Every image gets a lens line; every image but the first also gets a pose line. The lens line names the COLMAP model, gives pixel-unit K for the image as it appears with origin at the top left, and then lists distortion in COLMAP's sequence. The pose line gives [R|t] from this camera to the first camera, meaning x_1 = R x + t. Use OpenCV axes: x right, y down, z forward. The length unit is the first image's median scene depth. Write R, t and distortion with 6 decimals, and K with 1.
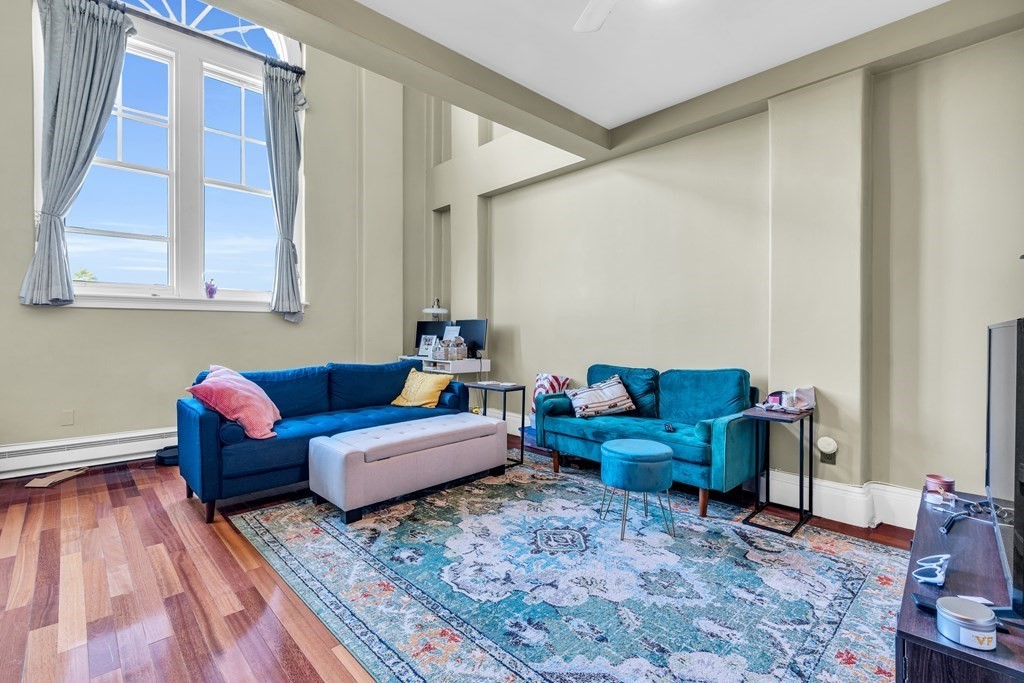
lens RADIAL K [[462.6, 0, 501.5], [0, 462.6, 338.2], [0, 0, 1]] dist [-0.000163, -0.000030]
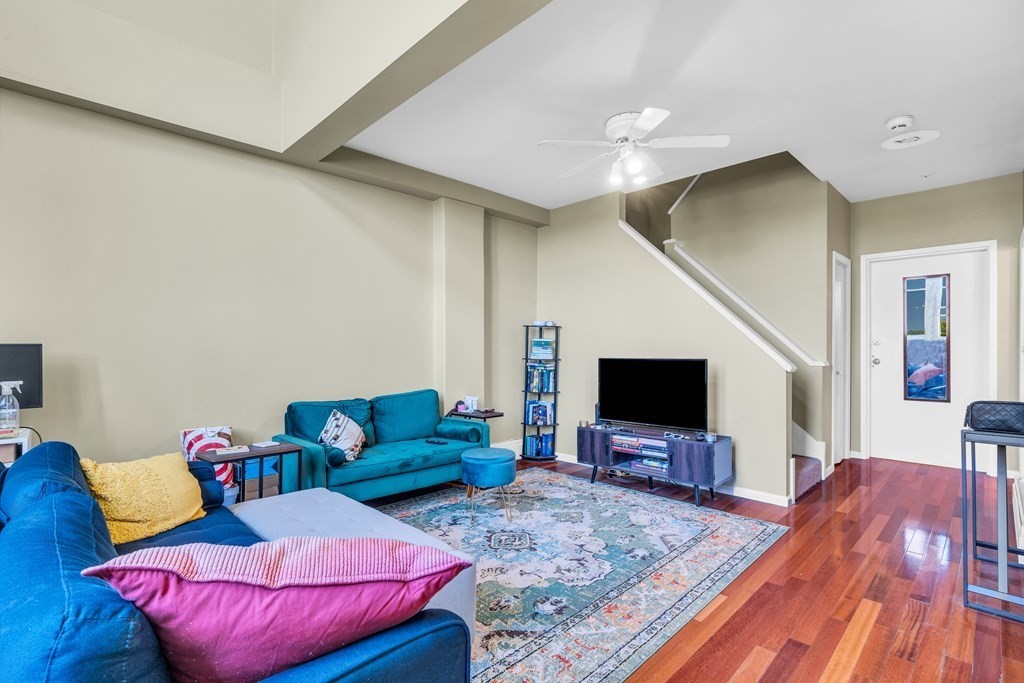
lens RADIAL K [[484.1, 0, 506.8], [0, 484.1, 351.1], [0, 0, 1]] dist [-0.000955, 0.000230]
pose [[-0.024979, -0.002753, 0.999684, -1.192630], [0.014054, 0.999896, 0.003105, -0.058963], [-0.999589, 0.014127, -0.024937, 1.103220]]
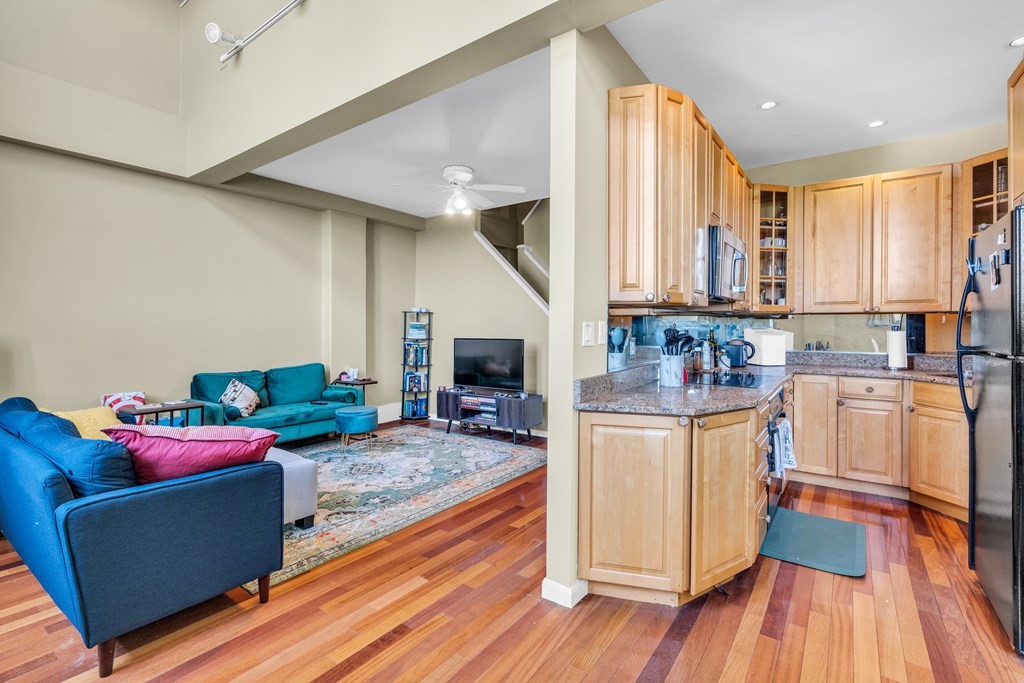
lens RADIAL K [[475.6, 0, 511.2], [0, 475.6, 330.5], [0, 0, 1]] dist [0.001665, 0.000834]
pose [[-0.184836, -0.006623, 0.982747, -1.764353], [0.010292, 0.999909, 0.008674, -0.077927], [-0.982716, 0.011718, -0.184751, 0.854213]]
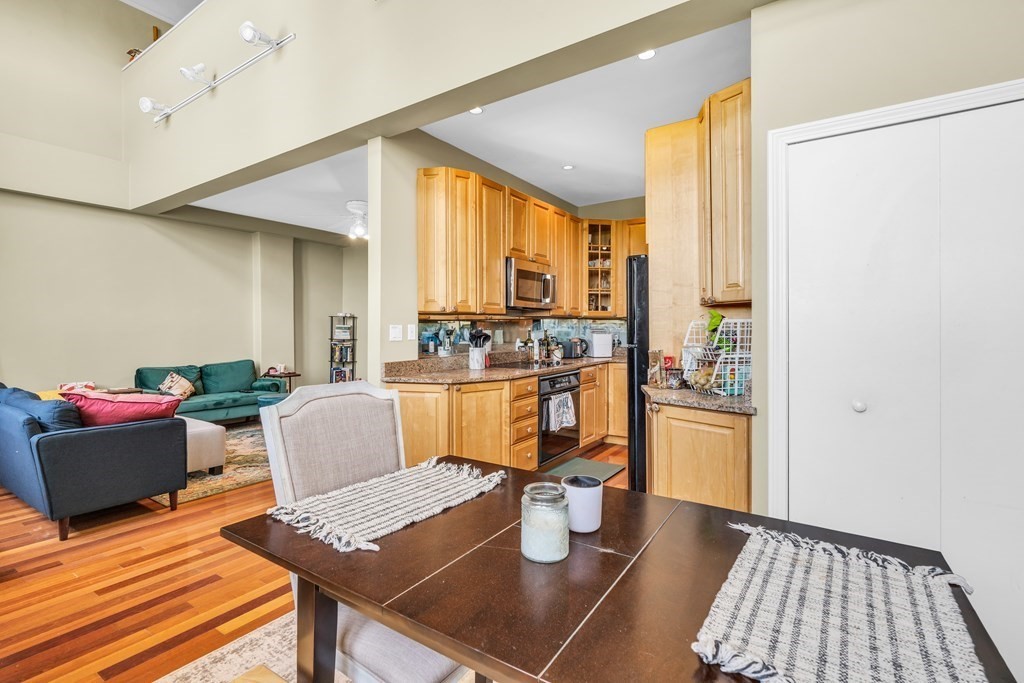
lens RADIAL K [[474.8, 0, 522.2], [0, 474.8, 334.4], [0, 0, 1]] dist [0.003142, 0.000277]
pose [[-0.248310, -0.009923, 0.968630, -2.403234], [0.014899, 0.999790, 0.014061, -0.070989], [-0.968566, 0.017923, -0.248110, 0.491060]]
